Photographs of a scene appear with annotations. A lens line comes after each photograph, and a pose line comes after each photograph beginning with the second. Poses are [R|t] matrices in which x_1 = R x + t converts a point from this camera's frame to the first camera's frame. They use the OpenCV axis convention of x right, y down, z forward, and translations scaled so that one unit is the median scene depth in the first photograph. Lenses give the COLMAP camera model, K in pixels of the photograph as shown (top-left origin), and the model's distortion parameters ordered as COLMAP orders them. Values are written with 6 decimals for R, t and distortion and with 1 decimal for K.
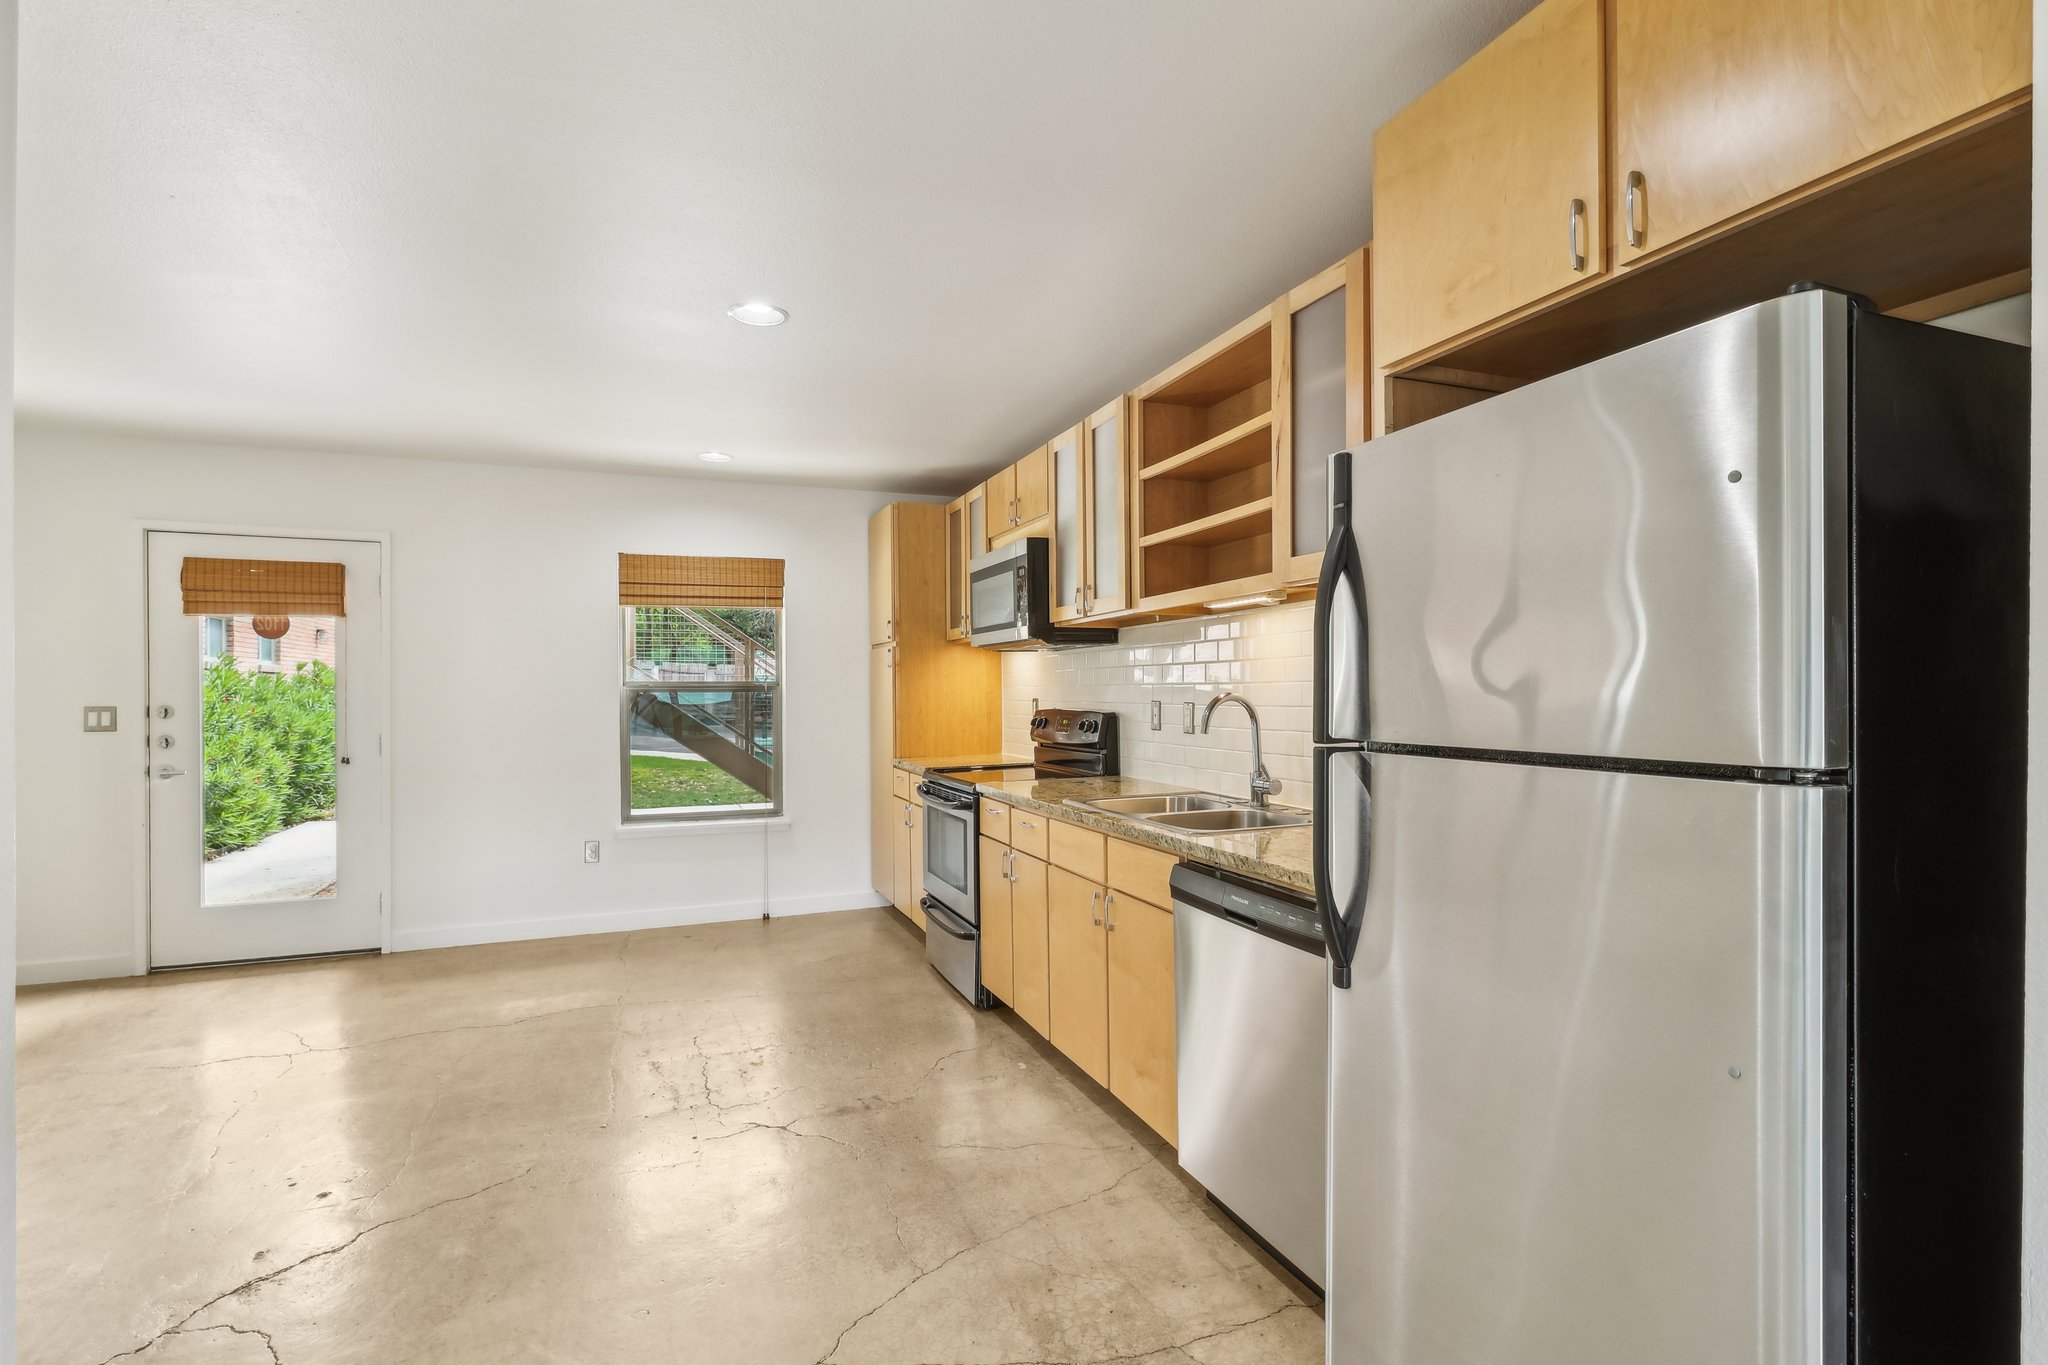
lens RADIAL K [[975.5, 0, 1024.5], [0, 975.5, 677.5], [0, 0, 1]] dist [0.000818, -0.000387]
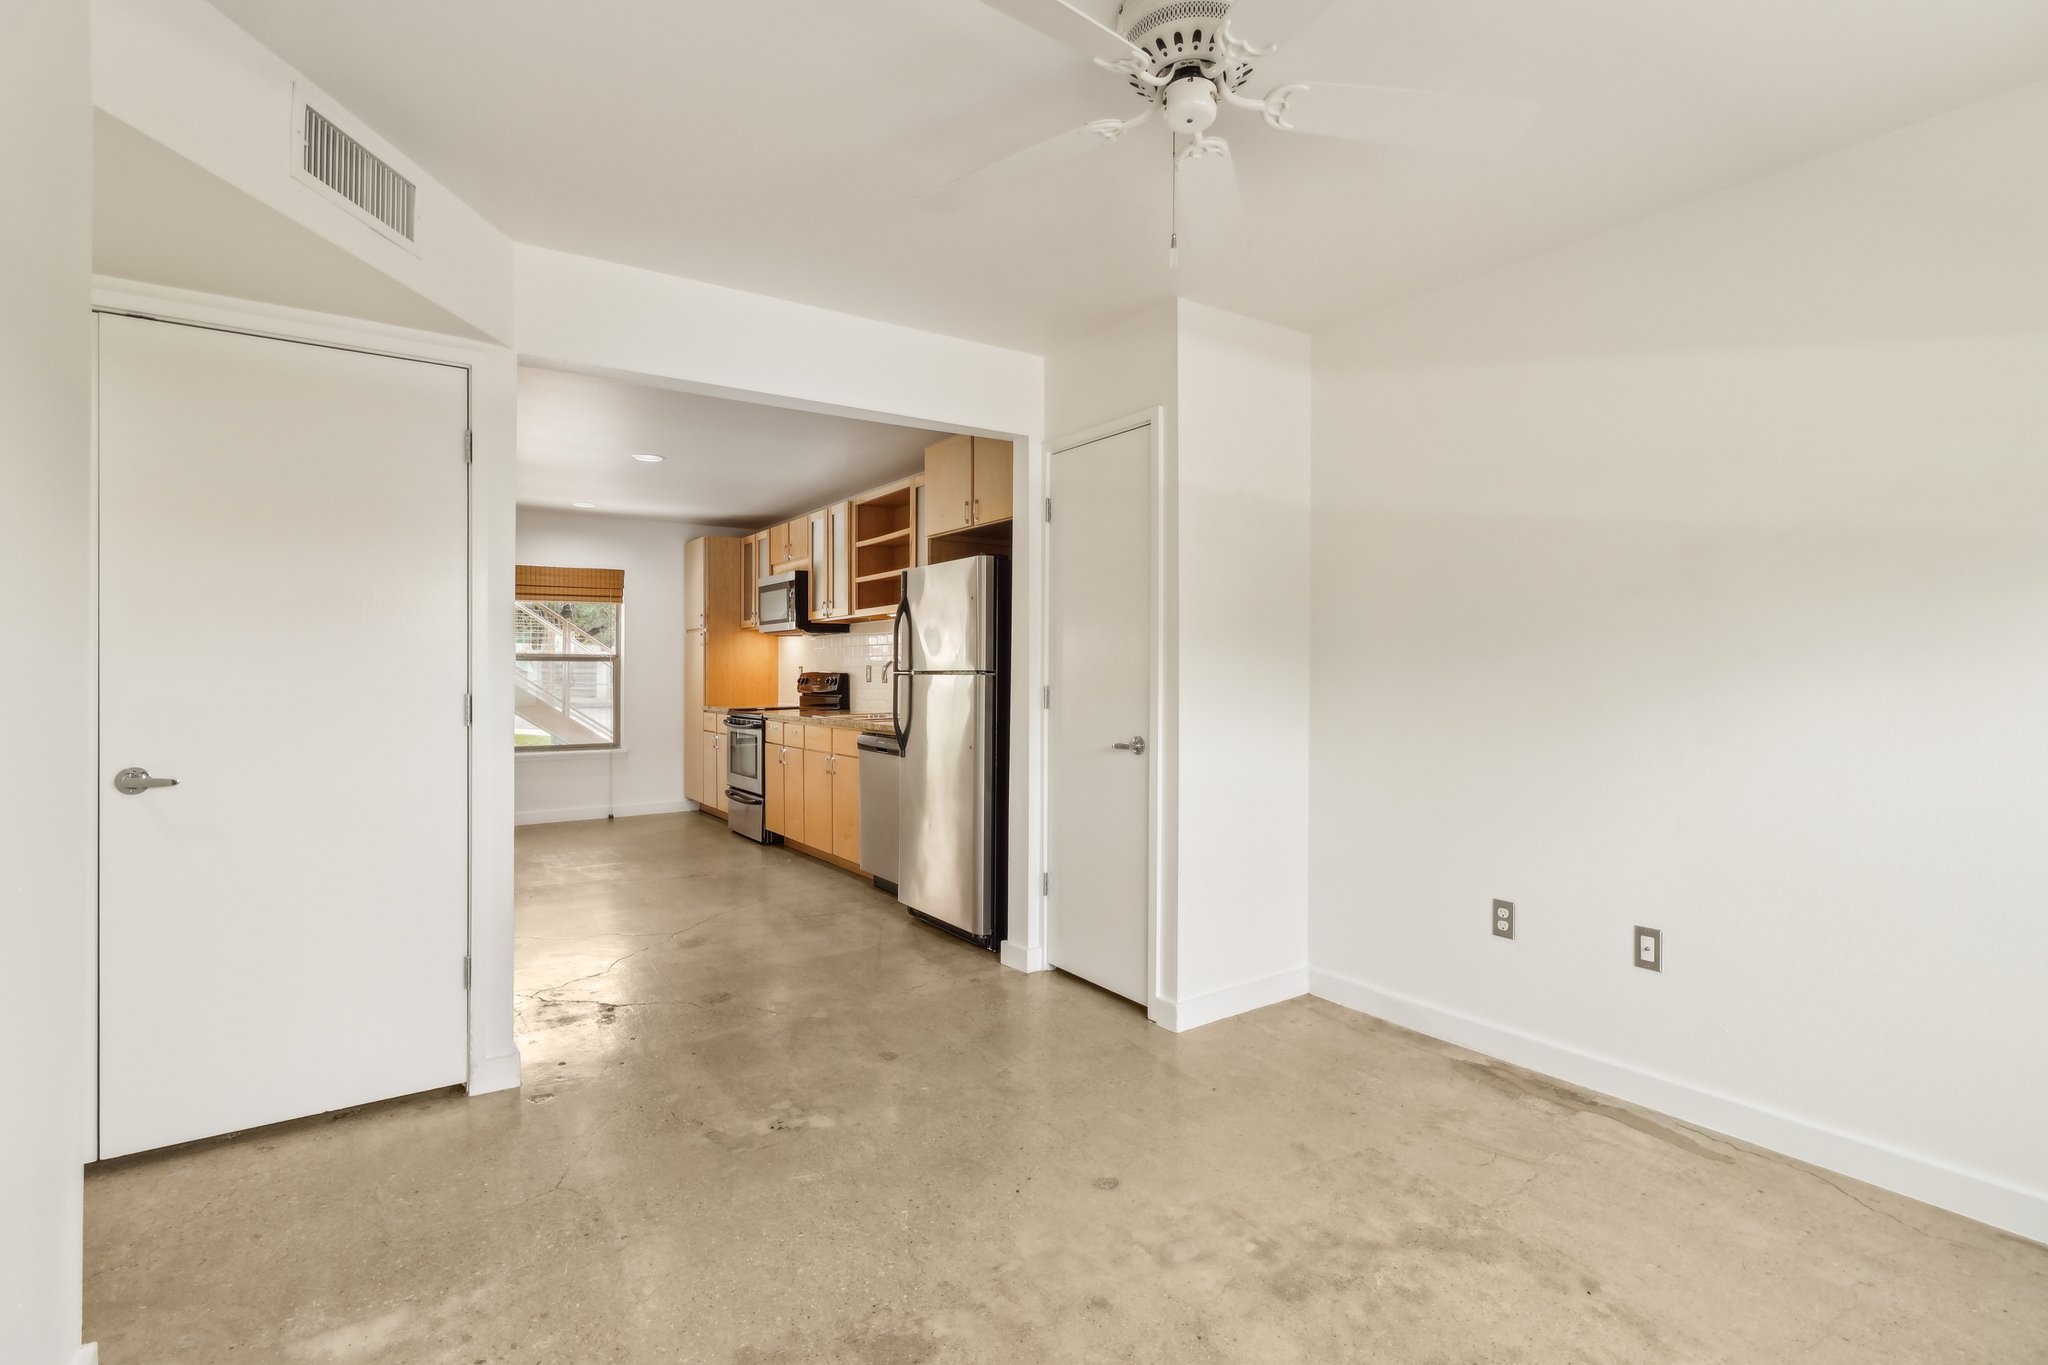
lens RADIAL K [[975.5, 0, 1024.5], [0, 975.5, 677.5], [0, 0, 1]] dist [0.000818, -0.000387]
pose [[0.974270, 0.007570, 0.225259, 0.009580], [-0.011181, 0.999829, 0.014756, 0.013560], [-0.225108, -0.016895, 0.974187, -0.681612]]
